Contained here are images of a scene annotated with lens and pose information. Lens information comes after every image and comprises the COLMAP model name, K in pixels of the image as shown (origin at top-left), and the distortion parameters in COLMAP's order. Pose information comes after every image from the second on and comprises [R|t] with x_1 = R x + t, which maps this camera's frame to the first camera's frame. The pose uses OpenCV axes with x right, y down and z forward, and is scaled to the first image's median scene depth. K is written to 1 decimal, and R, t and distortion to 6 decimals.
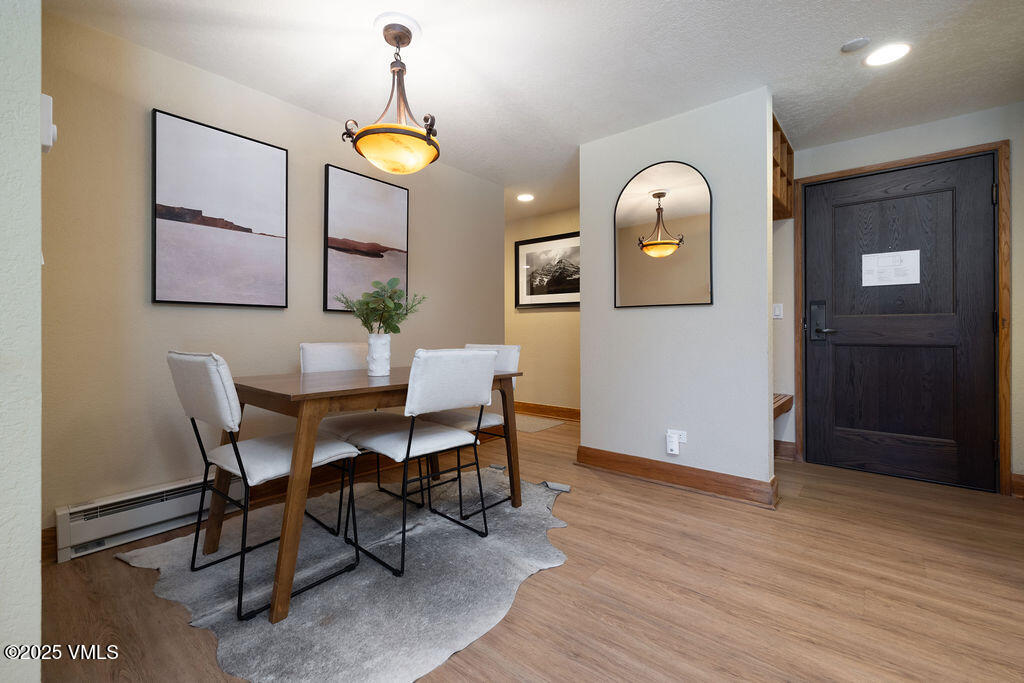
lens RADIAL K [[453.4, 0, 500.6], [0, 453.4, 322.3], [0, 0, 1]] dist [0.003071, -0.000643]
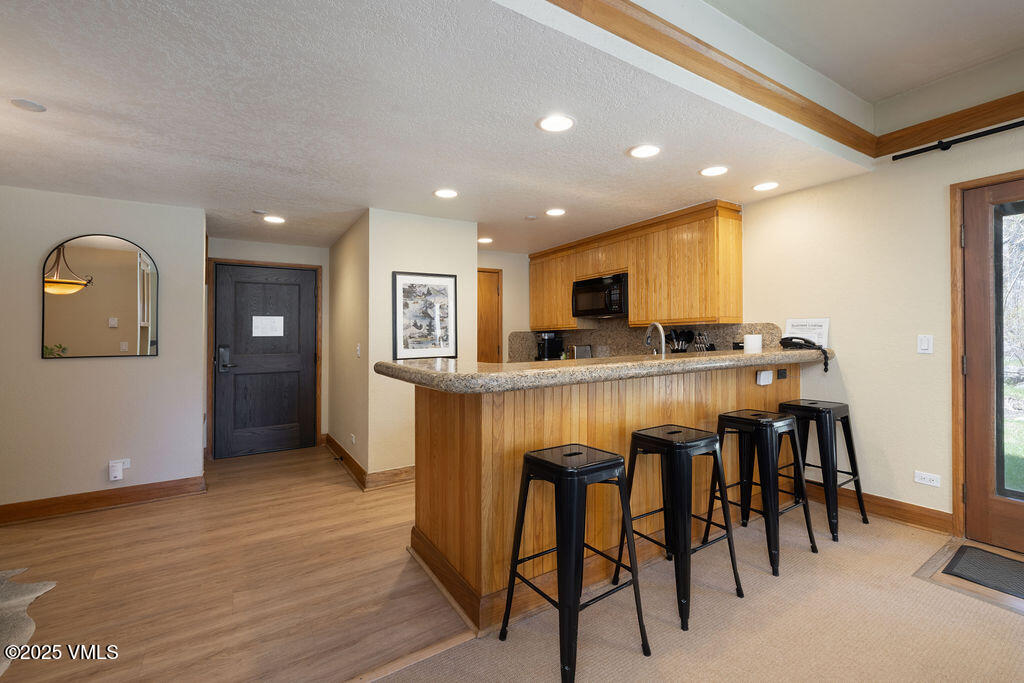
lens RADIAL K [[453.4, 0, 531.8], [0, 453.4, 326.0], [0, 0, 1]] dist [0.003071, -0.000643]
pose [[0.283951, 0.010812, 0.958778, -0.487357], [-0.005485, 0.999938, -0.009652, -0.118343], [-0.958823, -0.002518, 0.283993, -0.416430]]
